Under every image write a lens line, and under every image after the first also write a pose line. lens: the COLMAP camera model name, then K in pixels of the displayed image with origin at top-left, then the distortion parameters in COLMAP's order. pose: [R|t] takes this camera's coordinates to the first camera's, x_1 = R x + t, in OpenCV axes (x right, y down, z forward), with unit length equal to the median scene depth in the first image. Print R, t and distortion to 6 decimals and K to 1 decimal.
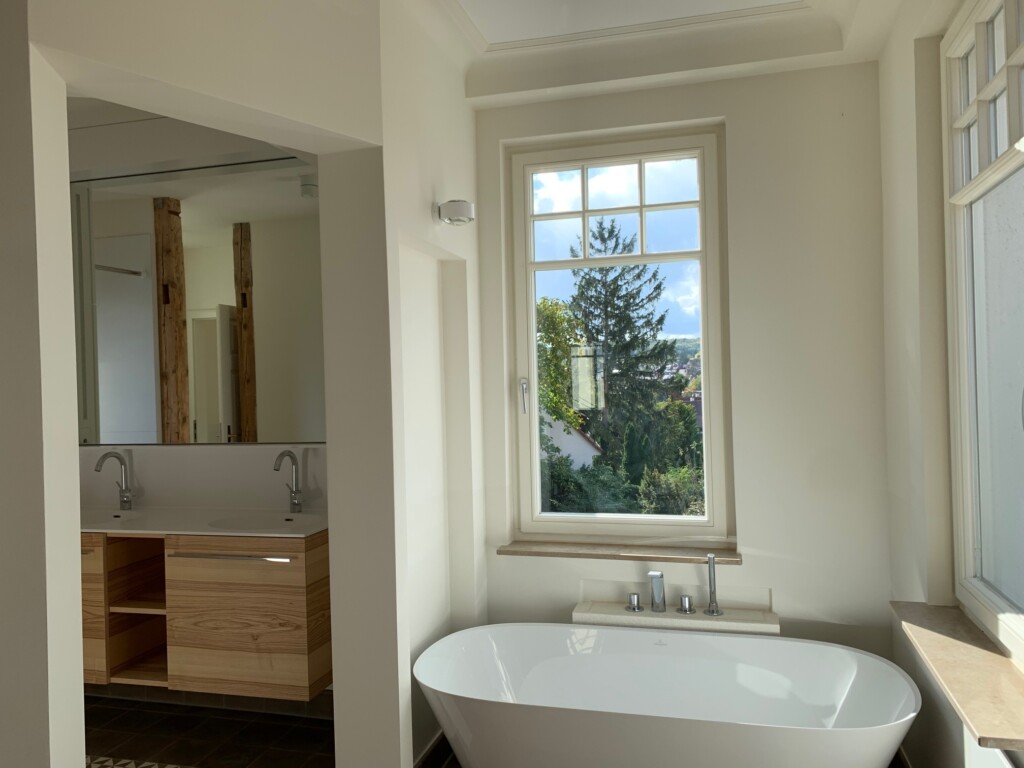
lens RADIAL K [[782.1, 0, 519.8], [0, 782.1, 388.6], [0, 0, 1]] dist [0.027589, -0.027939]
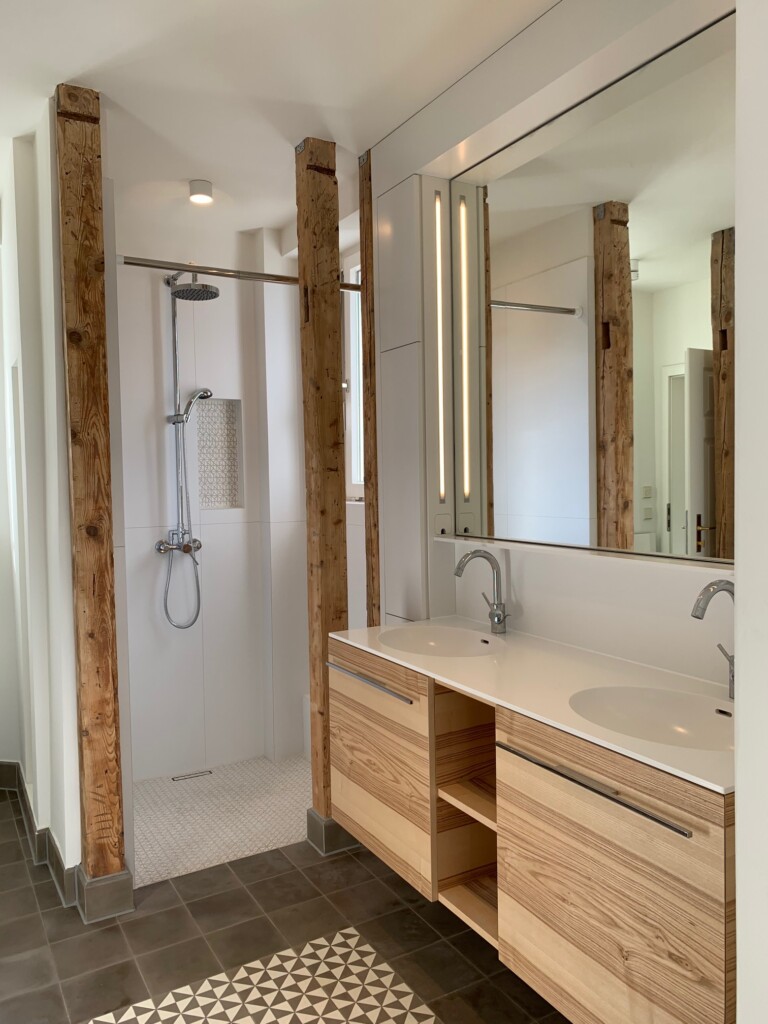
lens RADIAL K [[782.1, 0, 388.8], [0, 782.1, 497.3], [0, 0, 1]] dist [0.027589, -0.027939]
pose [[0.697731, 0.039281, -0.715282, -0.056241], [-0.011869, 0.998992, 0.043283, 0.003092], [0.716261, -0.021710, 0.697495, 0.330497]]
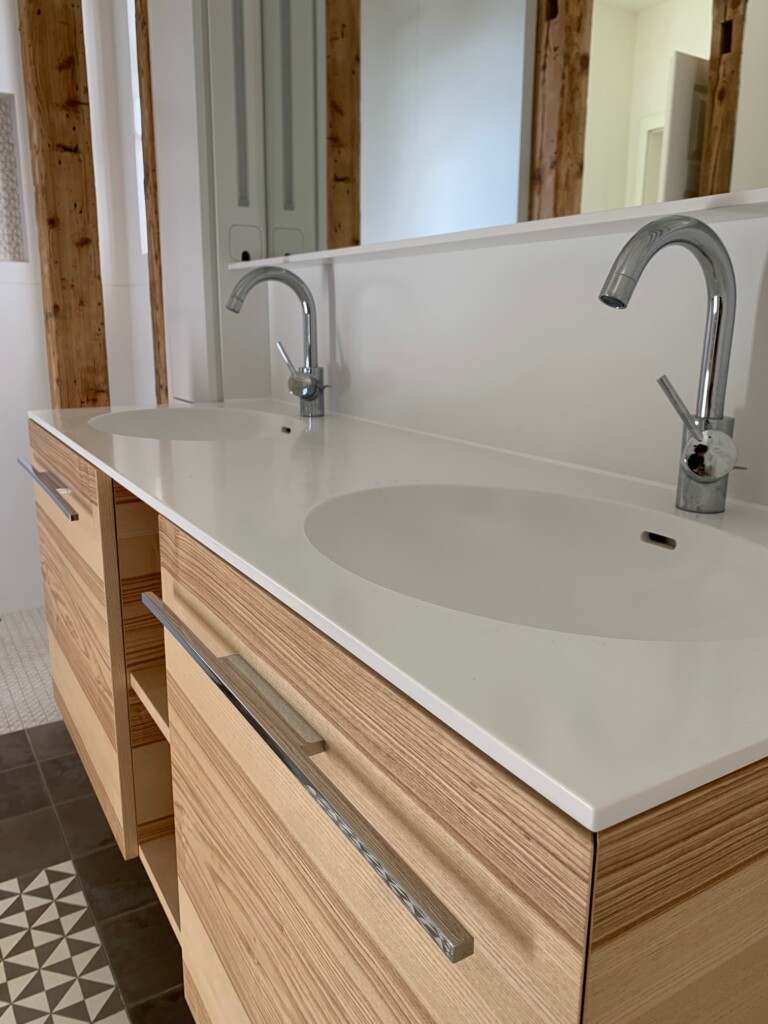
lens RADIAL K [[782.1, 0, 386.7], [0, 782.1, 496.2], [0, 0, 1]] dist [0.027589, -0.027939]
pose [[0.716248, 0.188542, -0.671894, -0.136994], [-0.038887, 0.972098, 0.231329, 0.072289], [0.696762, -0.139561, 0.703595, 0.540047]]
